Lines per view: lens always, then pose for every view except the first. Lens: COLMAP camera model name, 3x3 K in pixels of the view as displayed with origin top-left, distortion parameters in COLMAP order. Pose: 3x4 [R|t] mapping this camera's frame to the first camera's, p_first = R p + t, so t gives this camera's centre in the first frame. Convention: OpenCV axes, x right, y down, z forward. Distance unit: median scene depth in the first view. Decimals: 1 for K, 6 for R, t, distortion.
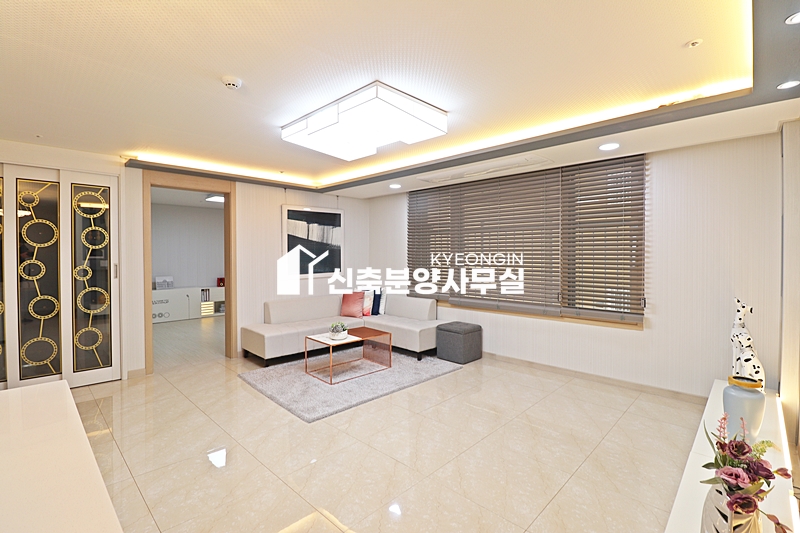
lens RADIAL K [[370.9, 0, 397.4], [0, 370.9, 262.3], [0, 0, 1]] dist [-0.011220, -0.006682]
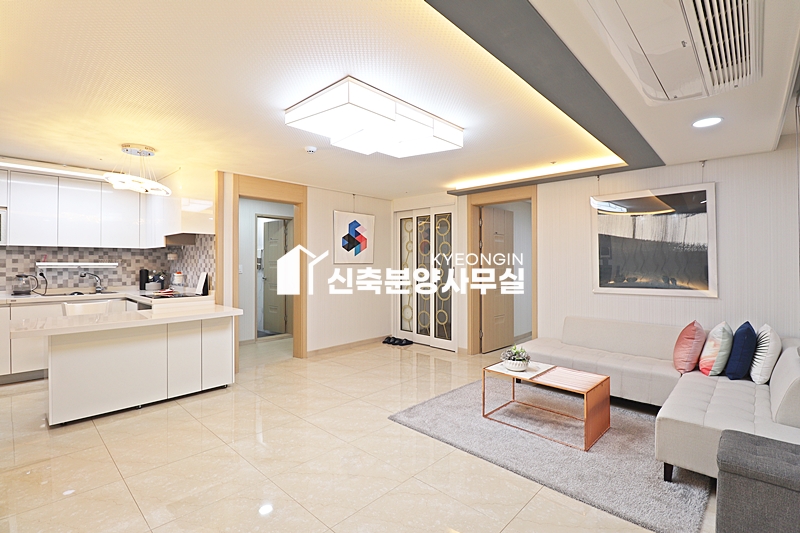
lens RADIAL K [[370.9, 0, 396.8], [0, 370.9, 263.1], [0, 0, 1]] dist [-0.011220, -0.006682]
pose [[0.013250, 0.006465, -0.999891, 0.597771], [-0.019540, 0.999790, 0.006205, -0.015057], [0.999721, 0.019456, 0.013373, 0.723364]]
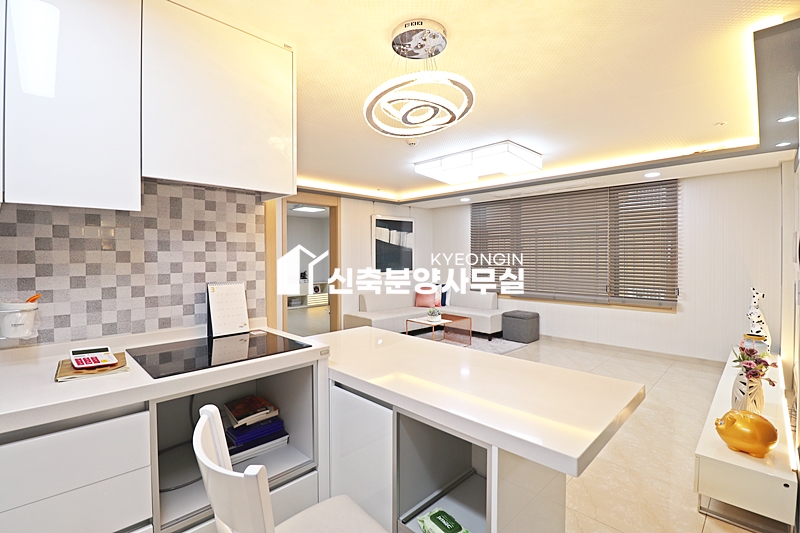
lens RADIAL K [[370.9, 0, 395.7], [0, 370.9, 262.8], [0, 0, 1]] dist [-0.011220, -0.006682]
pose [[0.999783, -0.001026, -0.020786, -0.260368], [0.000952, 0.999993, -0.003555, 0.008199], [0.020789, 0.003535, 0.999778, -0.280527]]
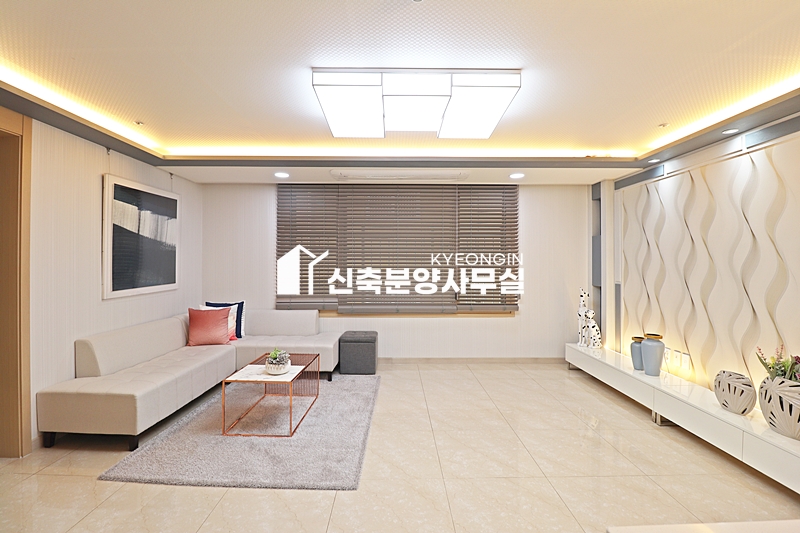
lens RADIAL K [[370.9, 0, 399.1], [0, 370.9, 261.4], [0, 0, 1]] dist [-0.011220, -0.006682]
pose [[0.705169, 0.002774, 0.709034, -0.499578], [0.012515, 0.999788, -0.016357, 0.002107], [-0.708929, 0.020408, 0.704984, 0.306677]]
